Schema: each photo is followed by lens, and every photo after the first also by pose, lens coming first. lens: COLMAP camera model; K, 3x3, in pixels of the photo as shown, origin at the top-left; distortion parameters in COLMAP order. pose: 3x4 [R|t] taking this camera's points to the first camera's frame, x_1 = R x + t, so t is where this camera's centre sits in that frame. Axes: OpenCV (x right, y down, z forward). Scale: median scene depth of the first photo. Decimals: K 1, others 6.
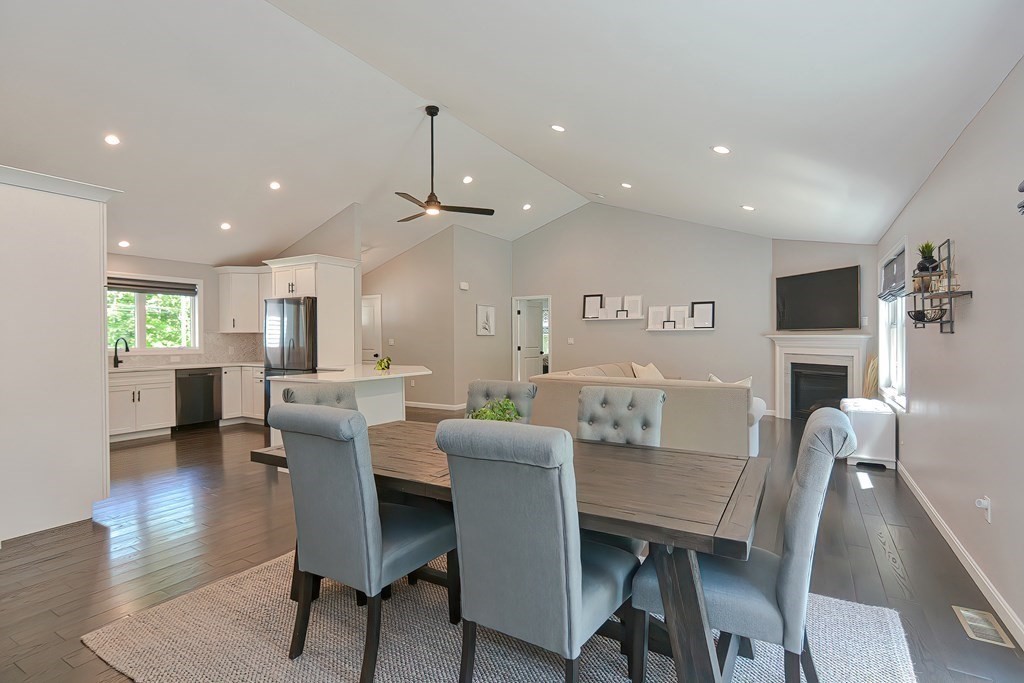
lens RADIAL K [[498.7, 0, 513.2], [0, 498.7, 342.1], [0, 0, 1]] dist [-0.012059, 0.001532]
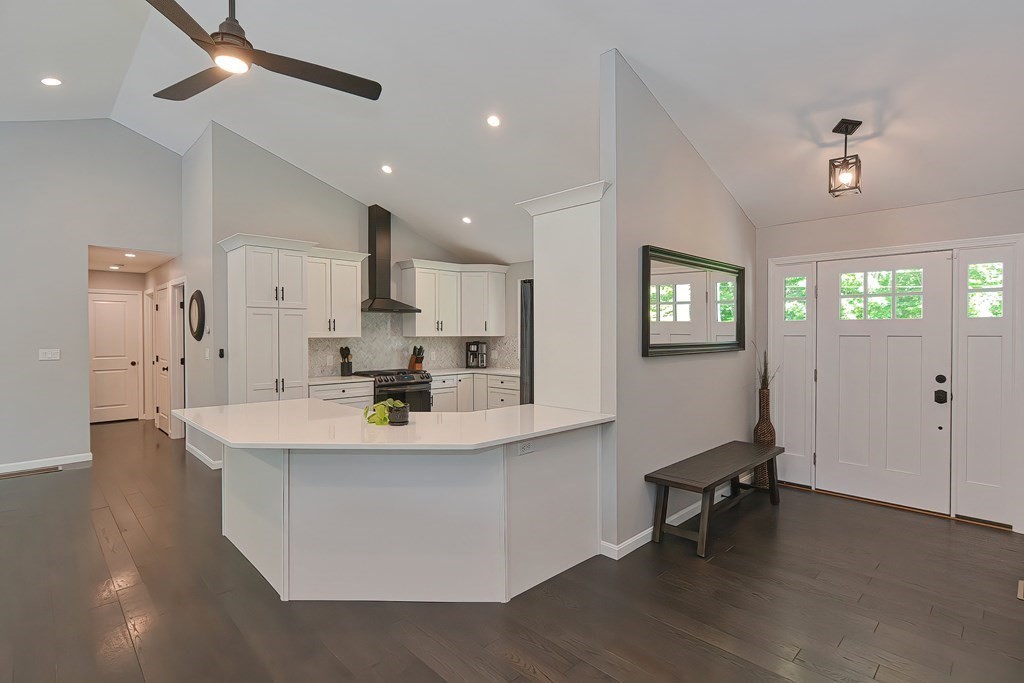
lens RADIAL K [[503.9, 0, 516.0], [0, 503.9, 337.2], [0, 0, 1]] dist [-0.003036, 0.001960]
pose [[-0.257502, 0.014337, -0.966171, 0.129649], [-0.007225, 0.999833, 0.016763, -0.028340], [0.966251, 0.011297, -0.257356, 0.931500]]
